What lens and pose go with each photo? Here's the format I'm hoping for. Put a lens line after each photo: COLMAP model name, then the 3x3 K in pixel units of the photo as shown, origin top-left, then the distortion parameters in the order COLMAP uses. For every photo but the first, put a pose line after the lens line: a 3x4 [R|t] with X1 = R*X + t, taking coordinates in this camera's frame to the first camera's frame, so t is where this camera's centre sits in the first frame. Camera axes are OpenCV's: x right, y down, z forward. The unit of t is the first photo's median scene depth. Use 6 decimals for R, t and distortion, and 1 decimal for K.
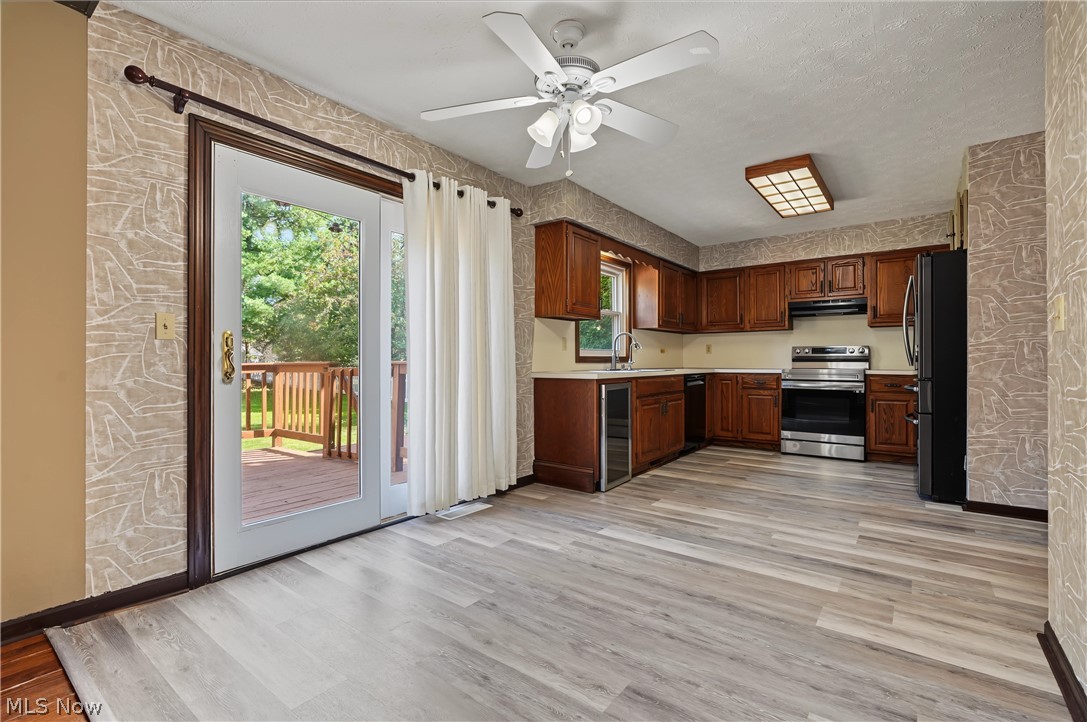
lens RADIAL K [[494.8, 0, 542.2], [0, 494.8, 359.2], [0, 0, 1]] dist [-0.014901, 0.004593]
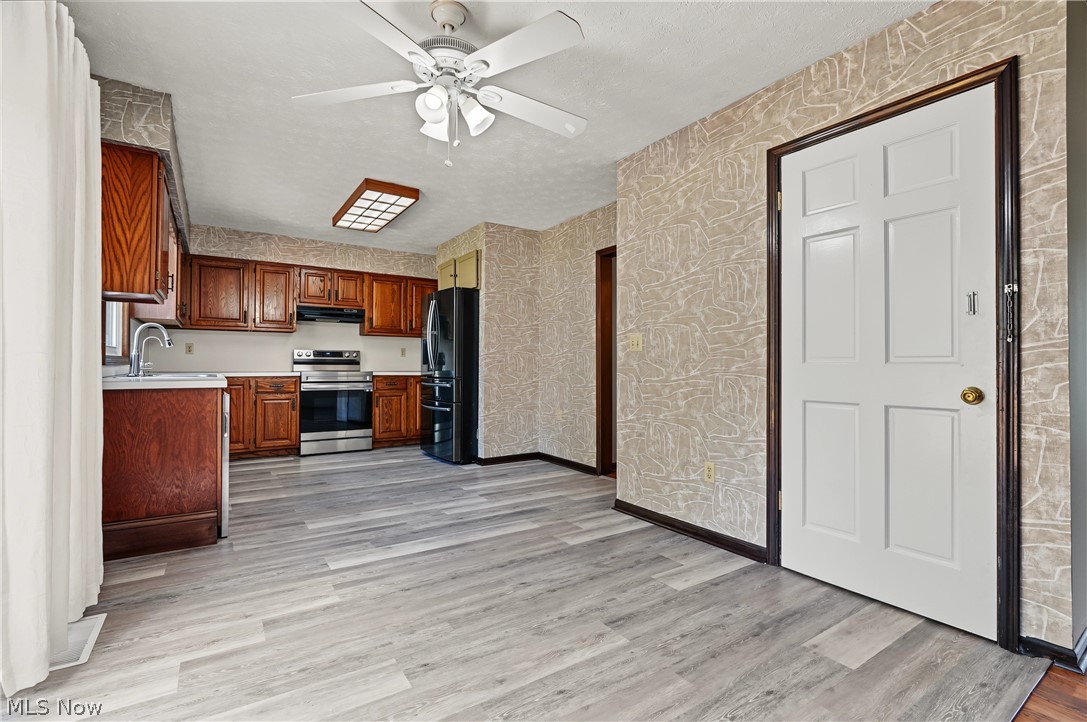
lens RADIAL K [[494.8, 0, 546.6], [0, 494.8, 360.8], [0, 0, 1]] dist [-0.014901, 0.004593]
pose [[0.317238, 0.010385, 0.948289, -0.487915], [-0.009989, 0.999921, -0.007609, 0.000466], [-0.948293, -0.007059, 0.317316, 0.335374]]
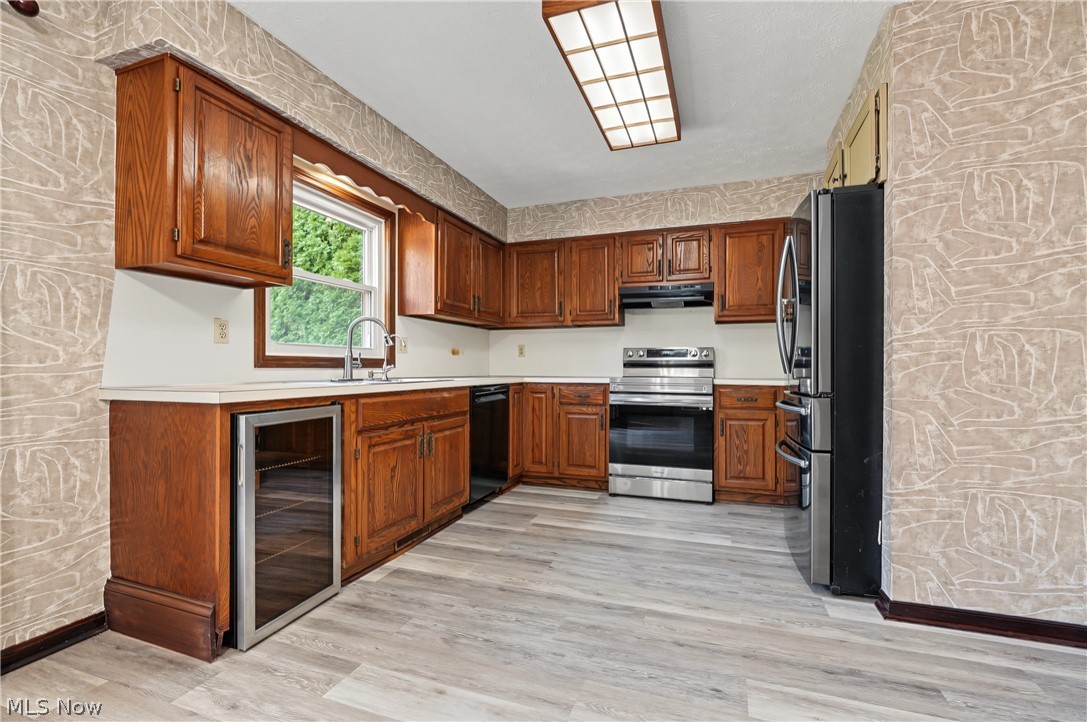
lens RADIAL K [[494.8, 0, 539.4], [0, 494.8, 365.4], [0, 0, 1]] dist [-0.014901, 0.004593]
pose [[0.955458, 0.004439, 0.295095, 0.279123], [-0.004450, 0.999990, -0.000633, 0.005406], [-0.295095, -0.000709, 0.955468, 0.546747]]
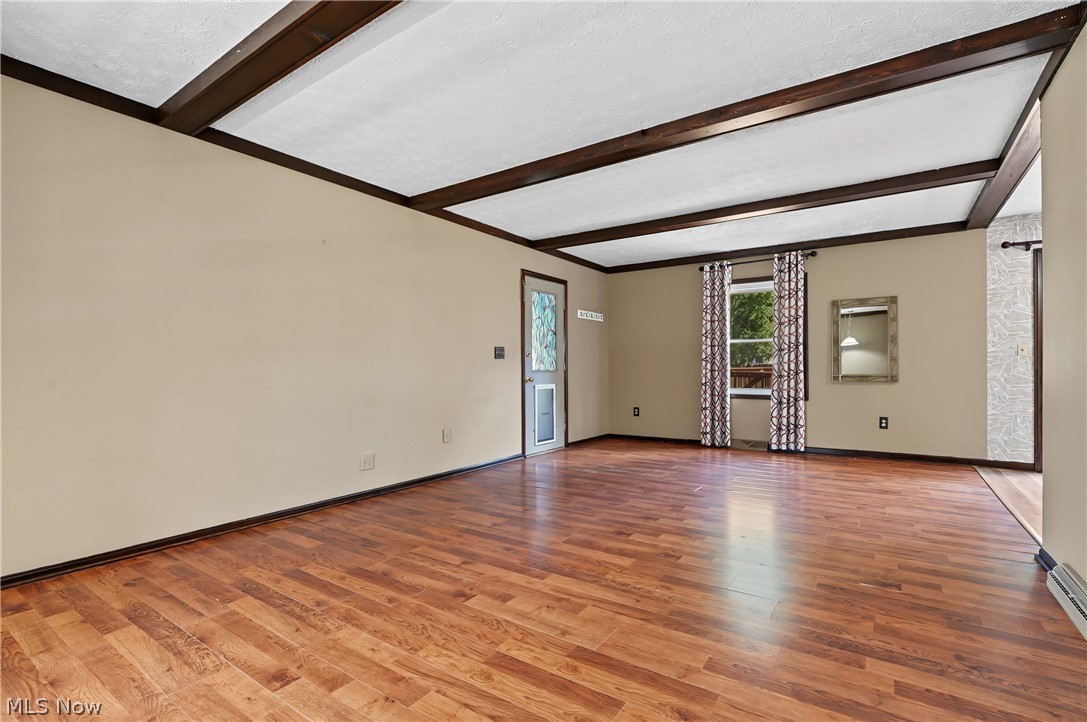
lens RADIAL K [[494.8, 0, 551.2], [0, 494.8, 370.7], [0, 0, 1]] dist [-0.014901, 0.004593]
pose [[0.058664, 0.005842, -0.998261, 0.841134], [0.013848, 0.999882, 0.006665, -0.010708], [0.998182, -0.014215, 0.058576, -0.801479]]
